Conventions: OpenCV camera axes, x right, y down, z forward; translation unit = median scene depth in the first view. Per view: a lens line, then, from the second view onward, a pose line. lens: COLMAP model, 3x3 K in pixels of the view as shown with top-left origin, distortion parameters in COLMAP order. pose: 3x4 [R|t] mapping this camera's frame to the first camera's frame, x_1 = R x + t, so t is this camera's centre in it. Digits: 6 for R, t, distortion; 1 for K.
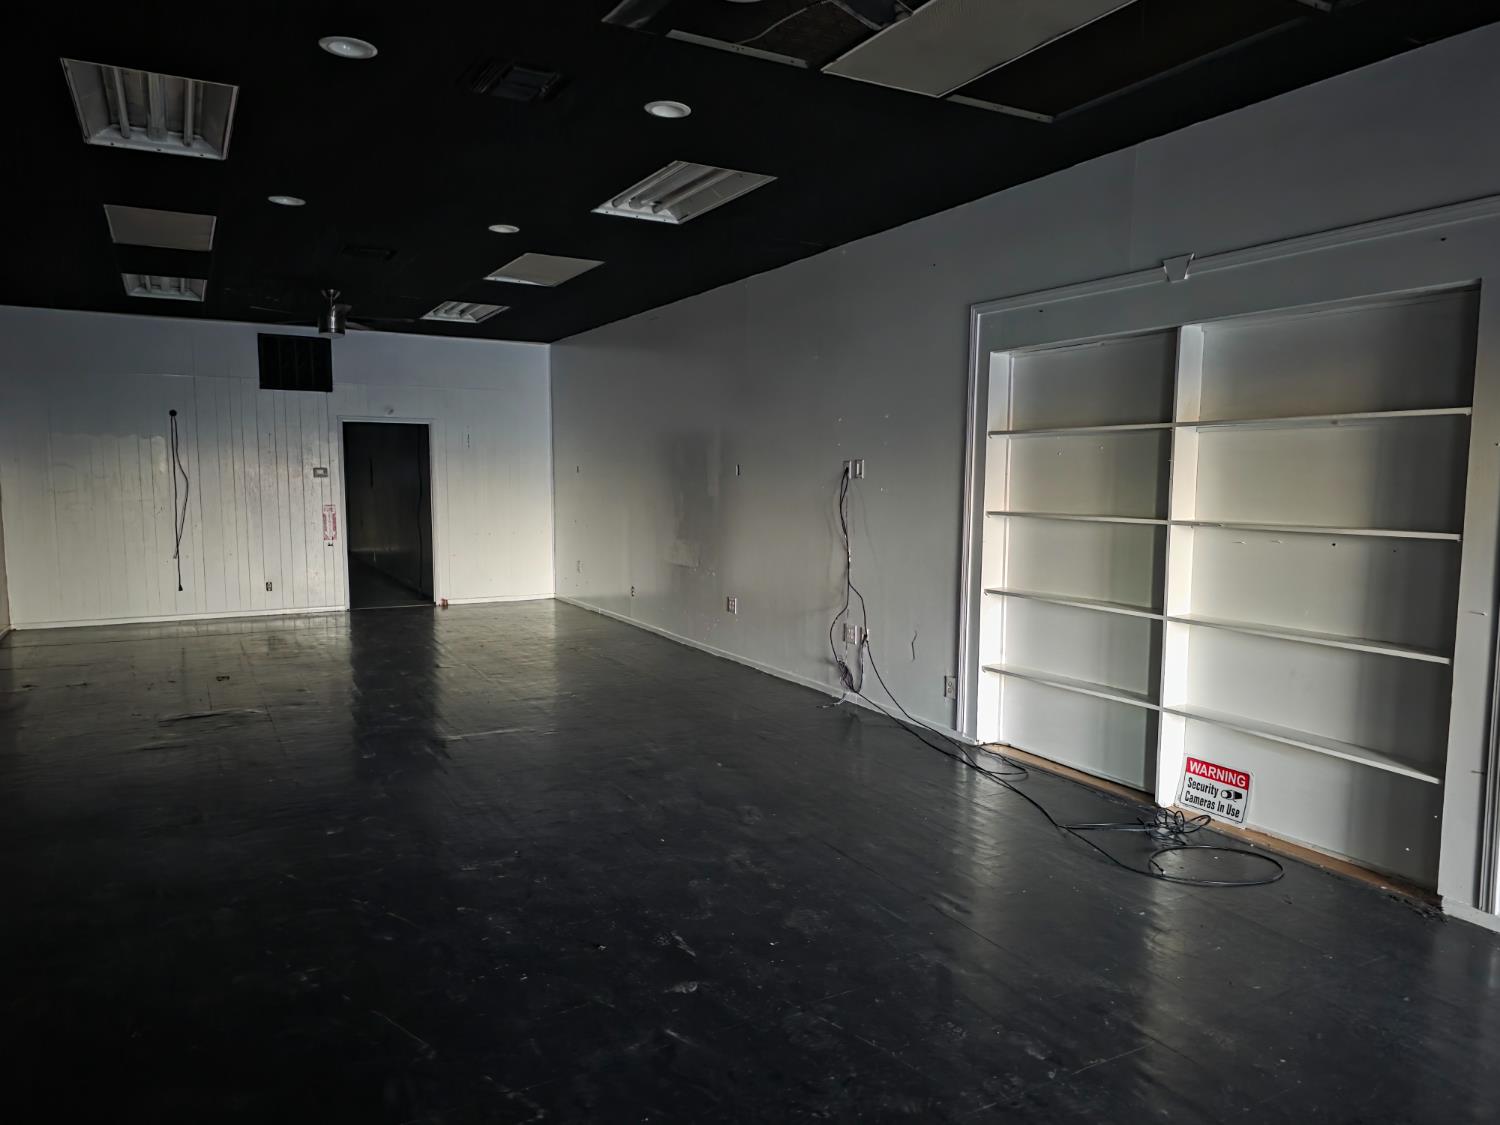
lens RADIAL K [[1007.7, 0, 782.4], [0, 1007.7, 564.9], [0, 0, 1]] dist [0.071453, -0.059989]
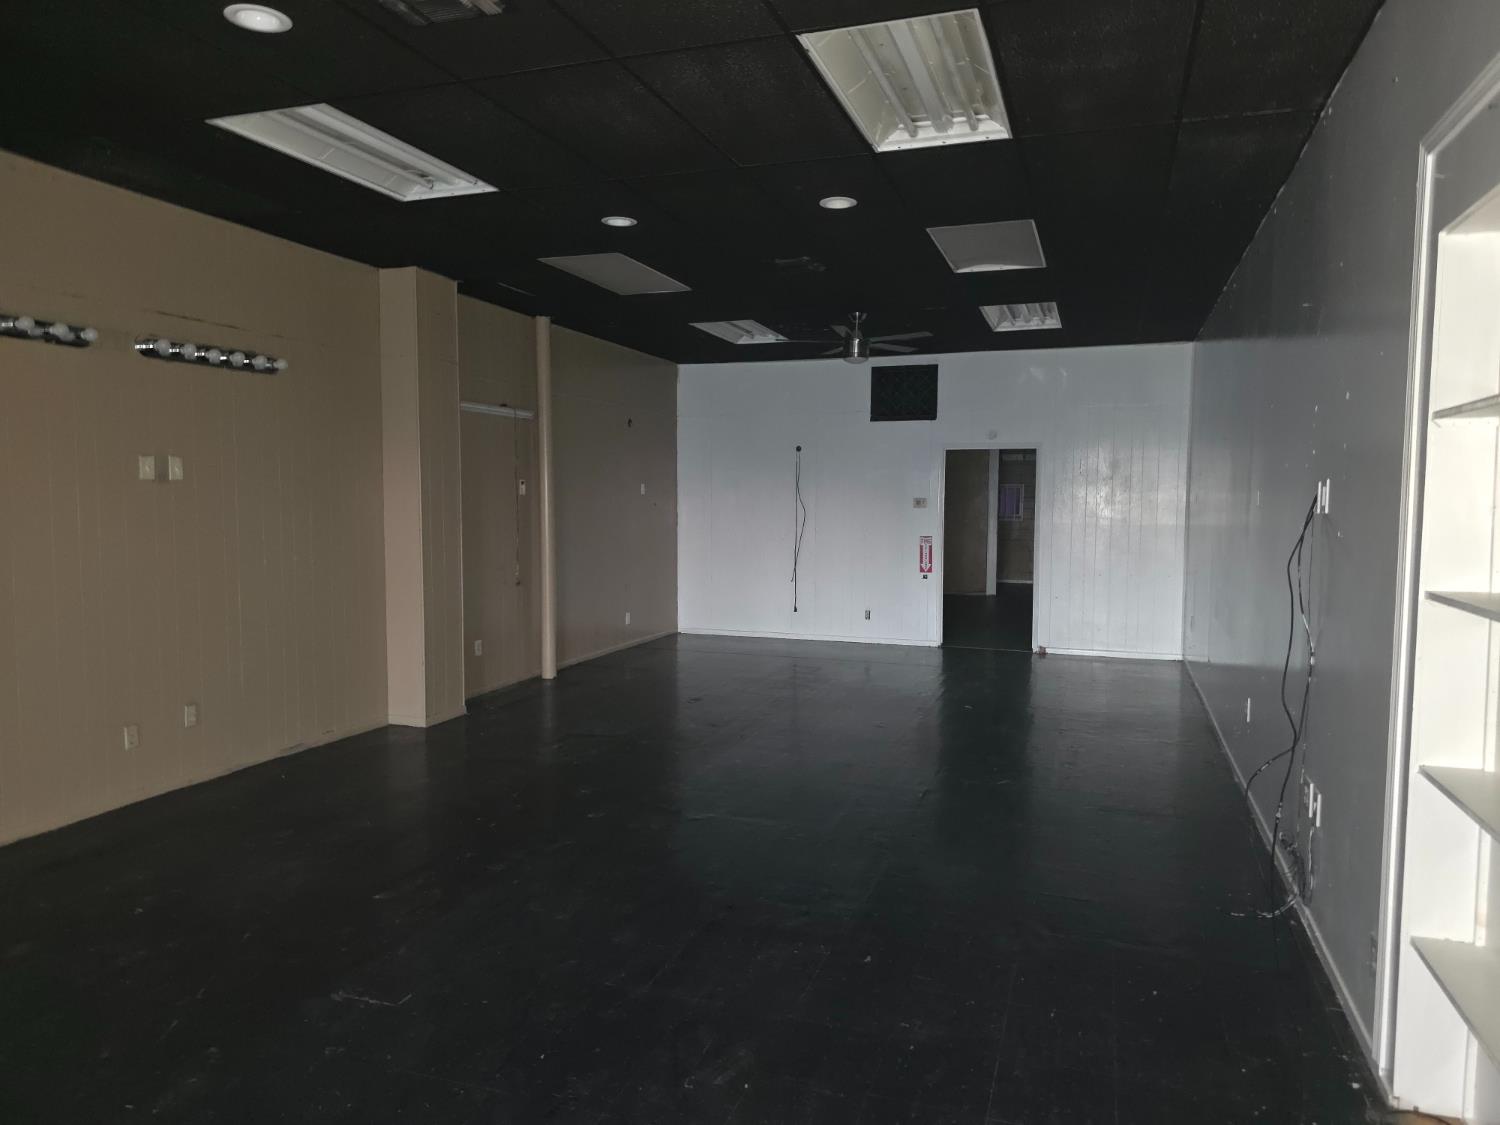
lens RADIAL K [[1007.7, 0, 793.8], [0, 1007.7, 551.0], [0, 0, 1]] dist [0.071453, -0.059989]
pose [[0.677599, 0.042356, -0.734211, 0.238535], [-0.074889, 0.997125, -0.011591, -0.033781], [0.731609, 0.062838, 0.678823, 0.359365]]
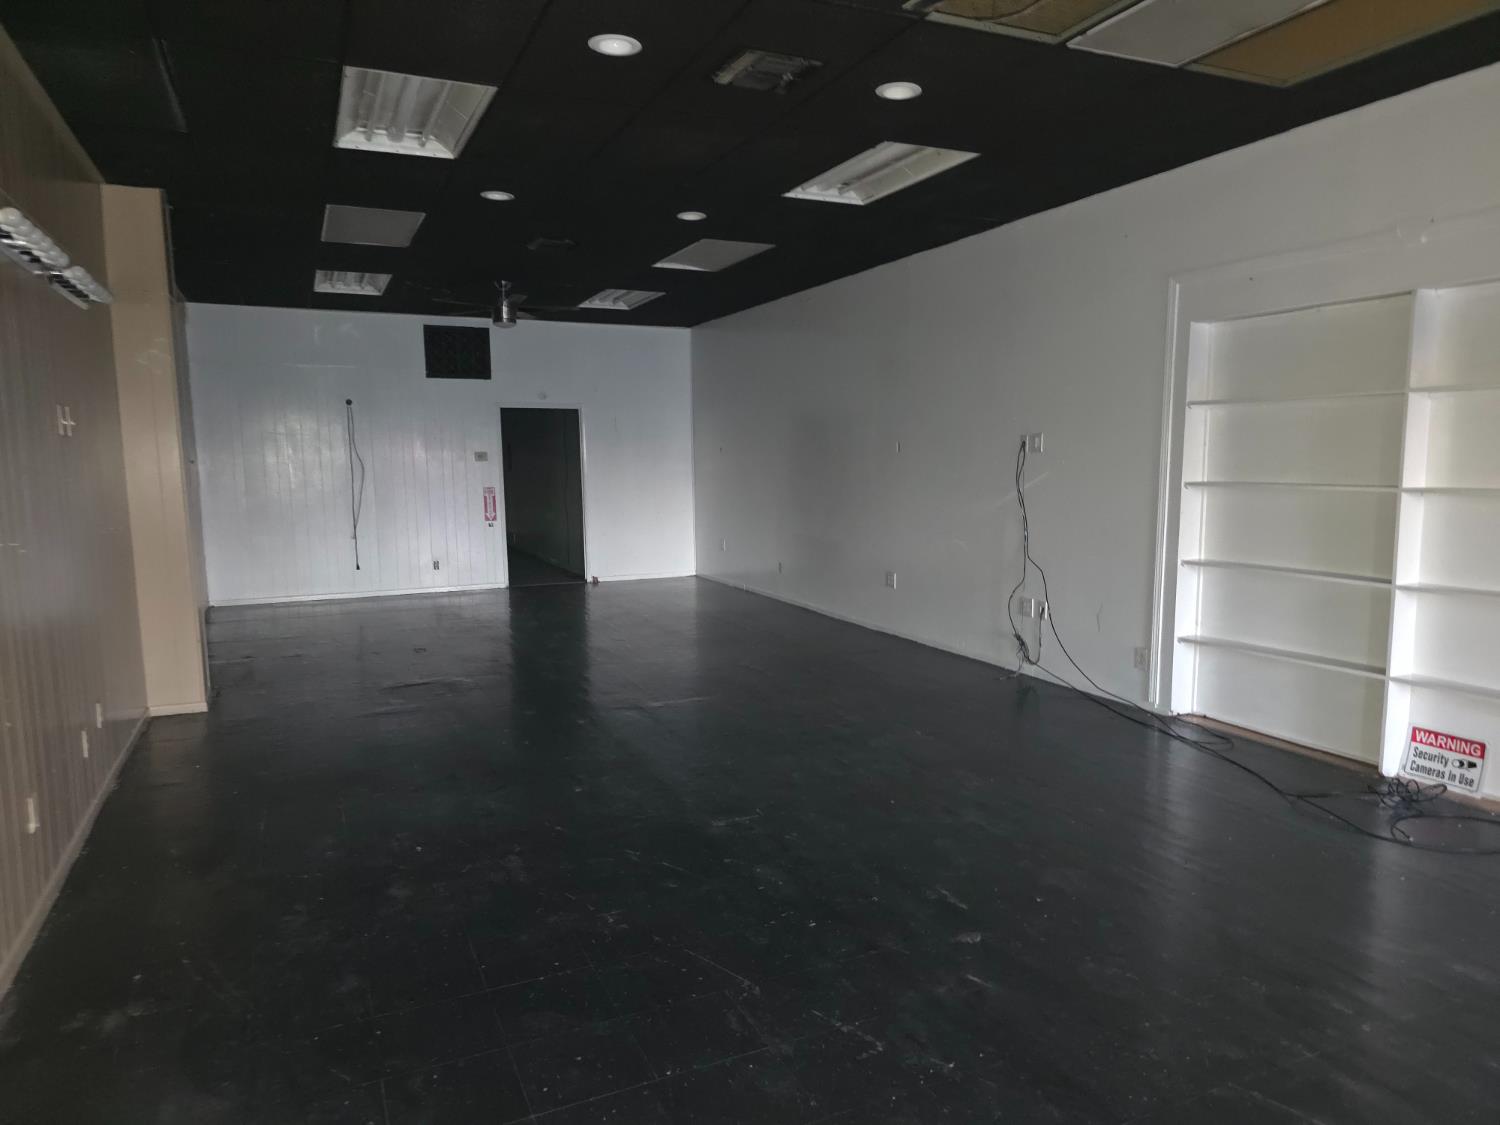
lens RADIAL K [[1007.7, 0, 761.7], [0, 1007.7, 560.2], [0, 0, 1]] dist [0.071453, -0.059989]
pose [[0.997696, -0.007175, -0.067456, -0.130429], [0.008007, 0.999895, 0.012069, 0.007878], [0.067362, -0.012581, 0.997649, -0.027786]]
